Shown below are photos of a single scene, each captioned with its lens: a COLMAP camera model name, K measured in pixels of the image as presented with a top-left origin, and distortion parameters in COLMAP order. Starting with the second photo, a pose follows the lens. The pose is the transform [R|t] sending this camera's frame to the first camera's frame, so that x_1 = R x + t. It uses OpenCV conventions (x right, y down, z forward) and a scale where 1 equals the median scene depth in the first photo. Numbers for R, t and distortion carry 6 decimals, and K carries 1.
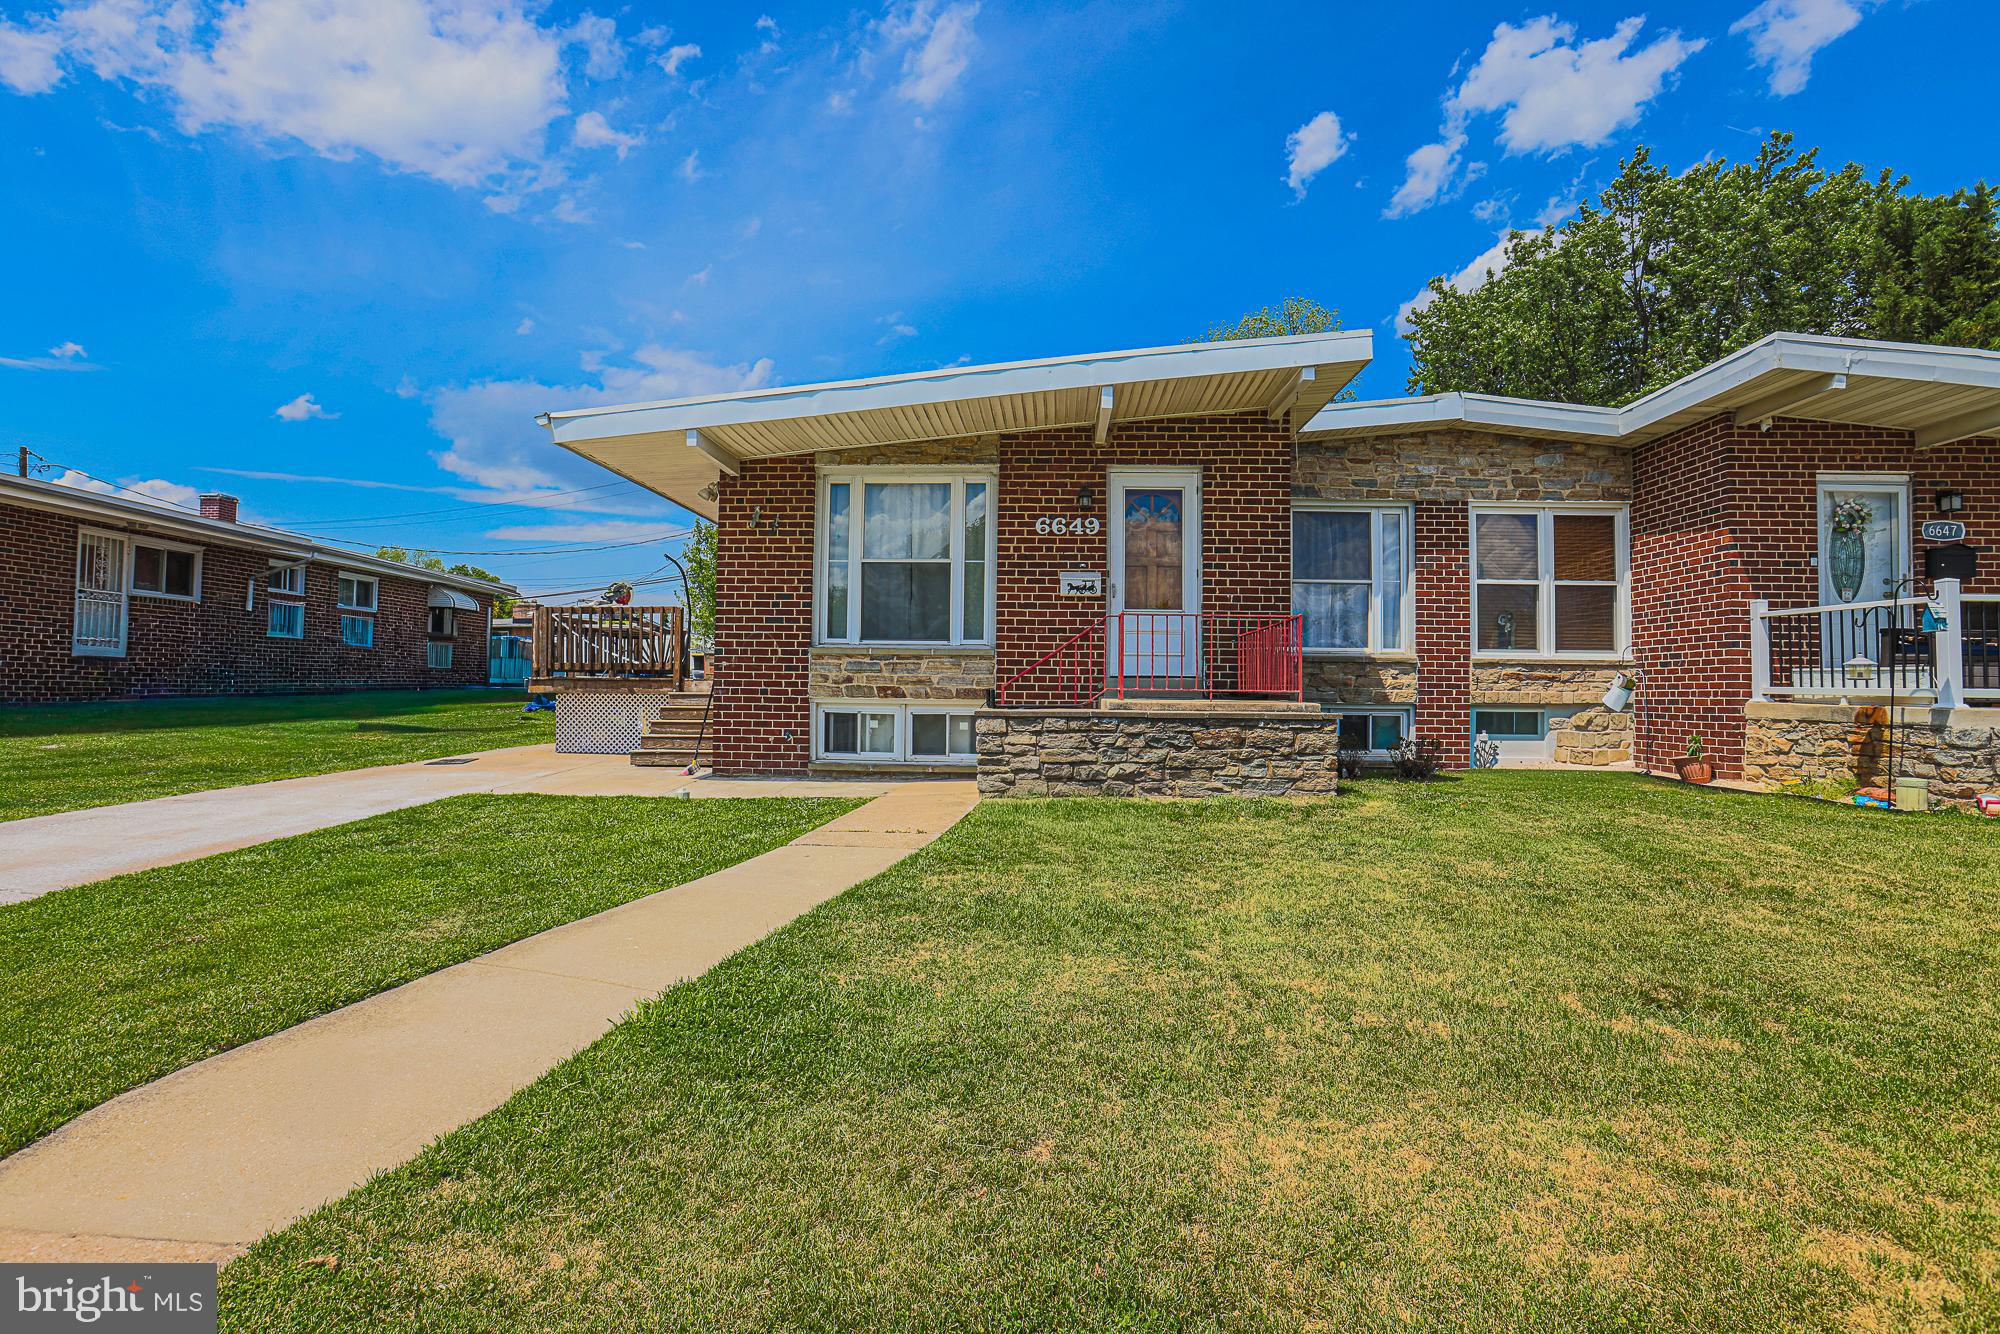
lens RADIAL K [[920.3, 0, 996.8], [0, 920.3, 670.1], [0, 0, 1]] dist [-0.046275, 0.007169]
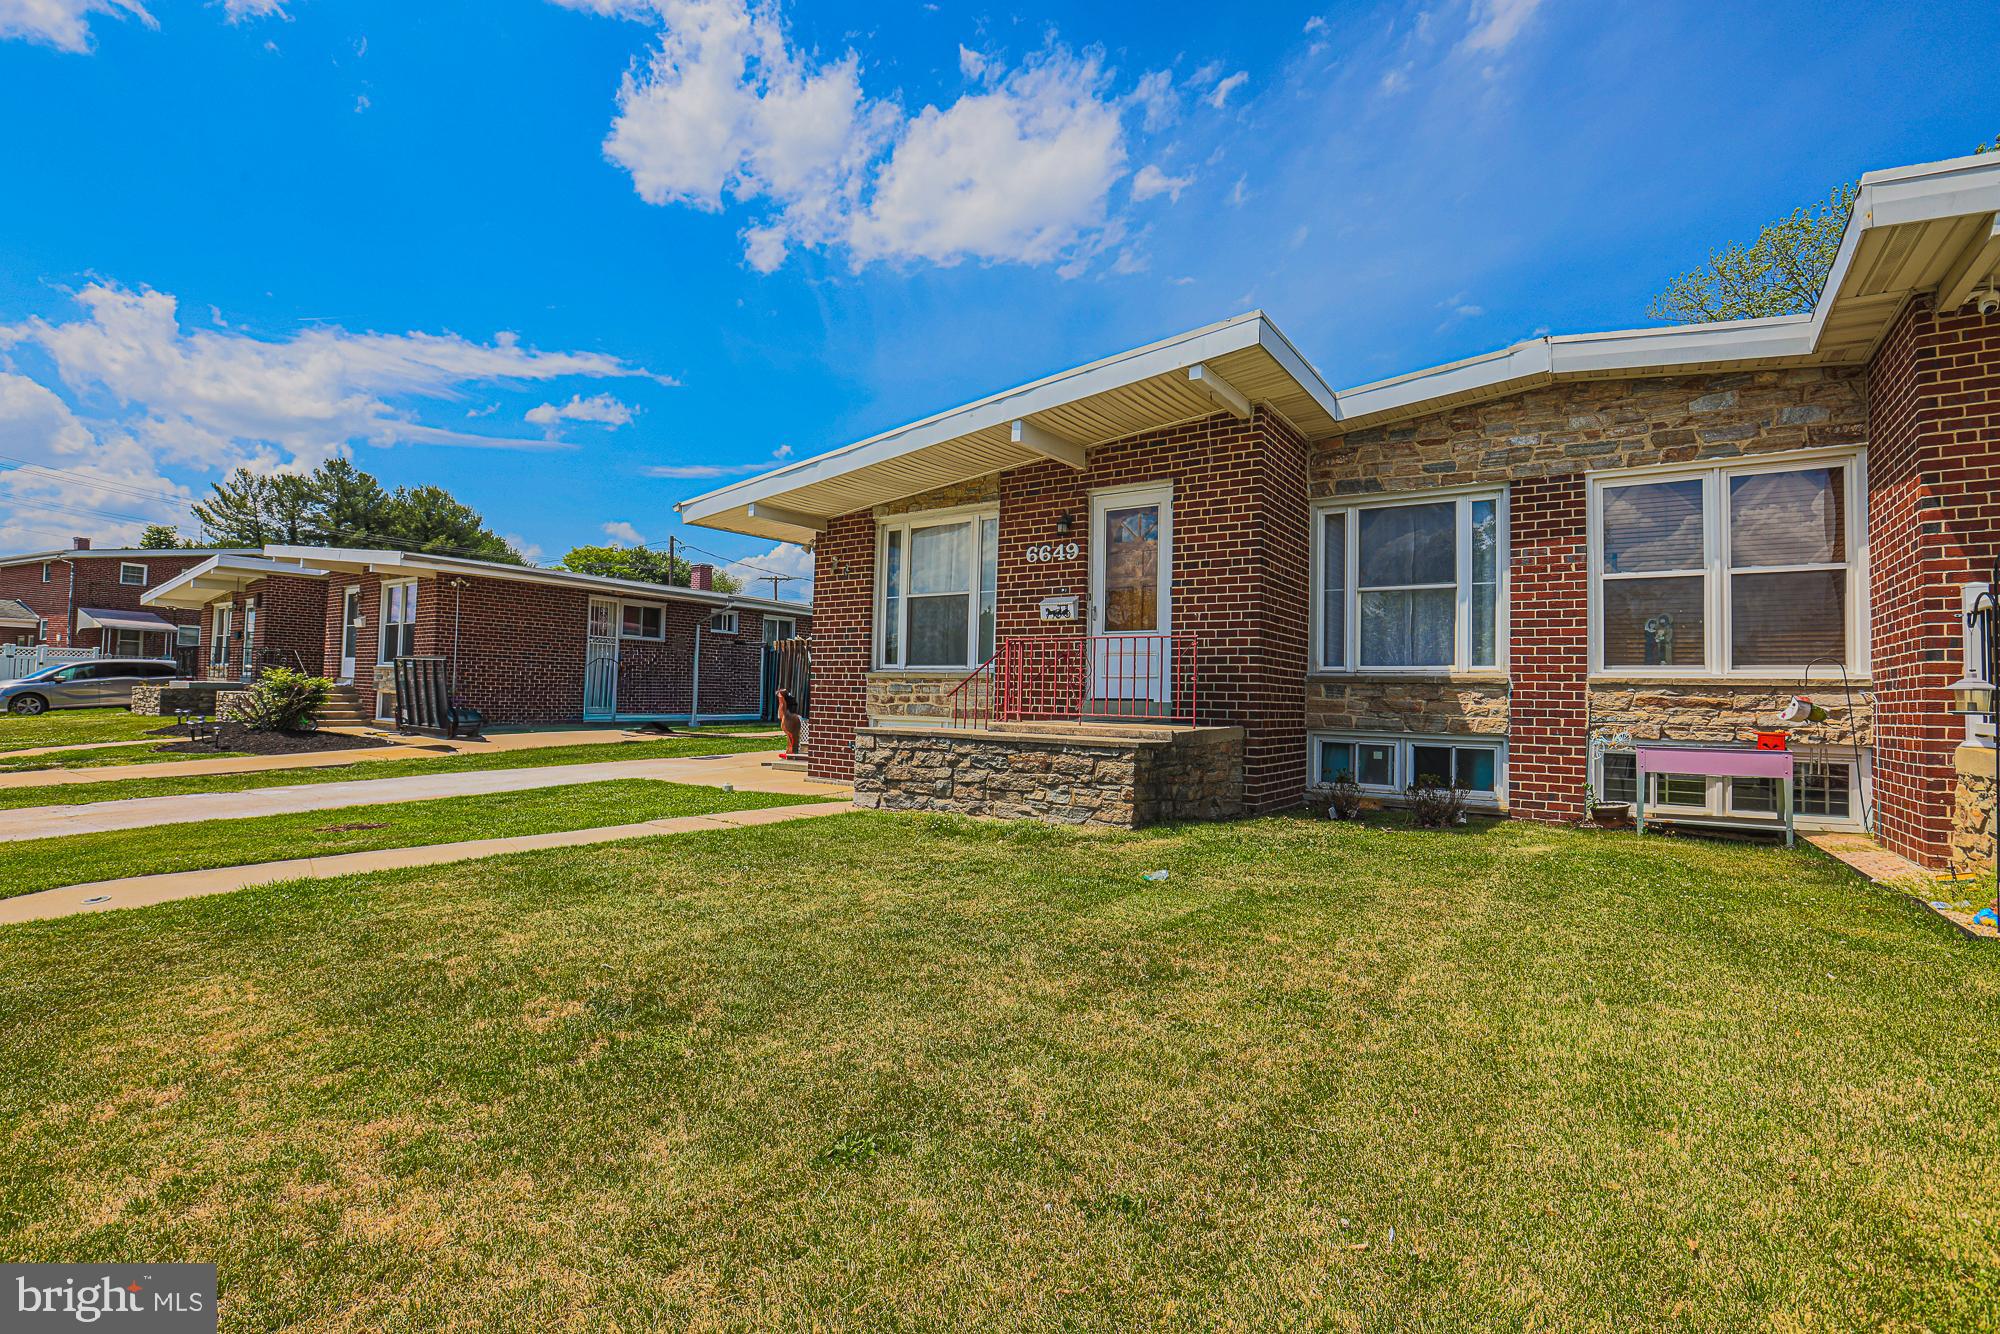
lens RADIAL K [[920.3, 0, 995.3], [0, 920.3, 673.2], [0, 0, 1]] dist [-0.046275, 0.007169]
pose [[0.835276, -0.007853, -0.549776, 0.581777], [0.000349, 0.999905, -0.013753, -0.007208], [0.549831, 0.011295, 0.835199, 0.101138]]
